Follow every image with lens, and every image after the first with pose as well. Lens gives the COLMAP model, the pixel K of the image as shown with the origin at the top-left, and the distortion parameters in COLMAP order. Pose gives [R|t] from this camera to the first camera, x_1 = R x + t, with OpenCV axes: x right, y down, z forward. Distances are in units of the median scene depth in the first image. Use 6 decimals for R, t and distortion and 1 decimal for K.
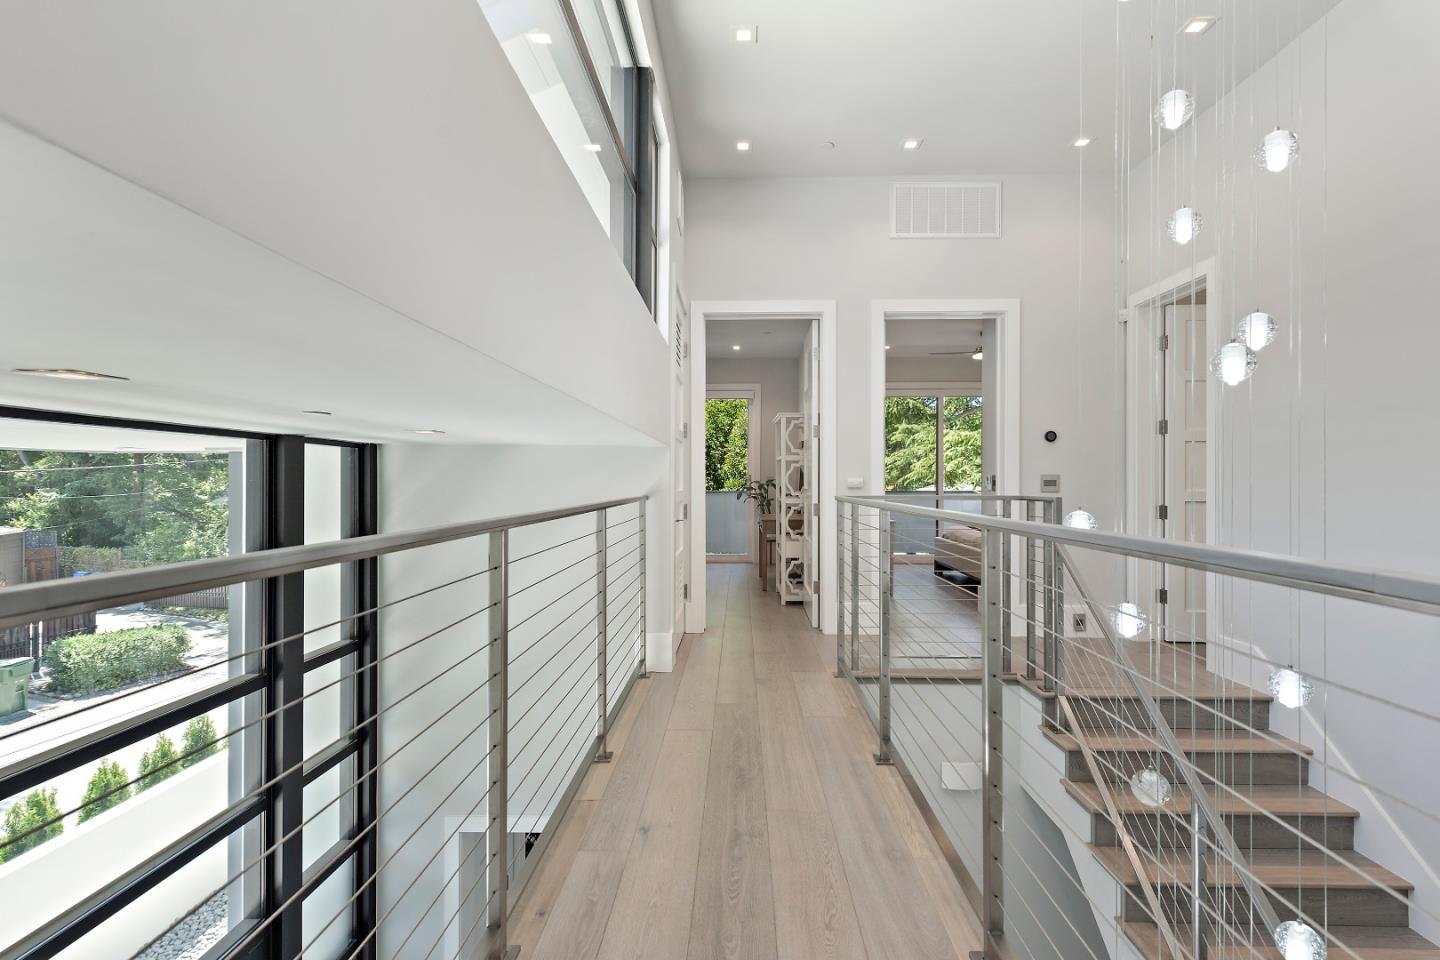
lens RADIAL K [[571.3, 0, 721.1], [0, 571.3, 480.2], [0, 0, 1]] dist [0.000465, 0.000014]
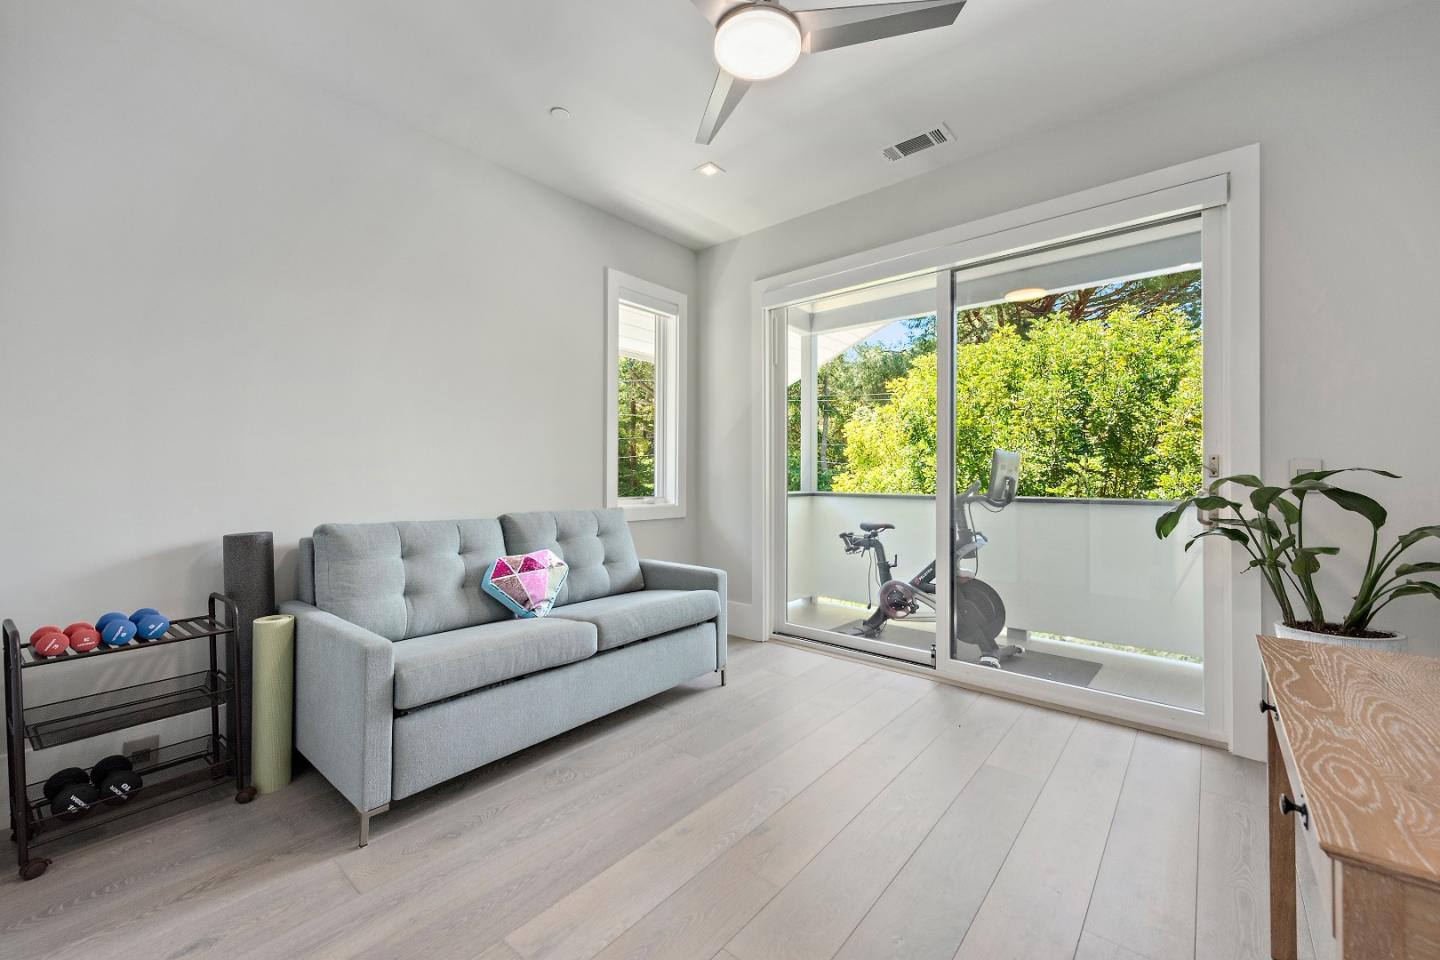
lens RADIAL K [[571.3, 0, 720.5], [0, 571.3, 475.7], [0, 0, 1]] dist [0.000465, 0.000014]
pose [[0.782696, -0.001946, -0.622401, 0.034742], [0.002960, 0.999995, 0.000595, 0.000151], [0.622397, -0.002308, 0.782698, 0.604465]]
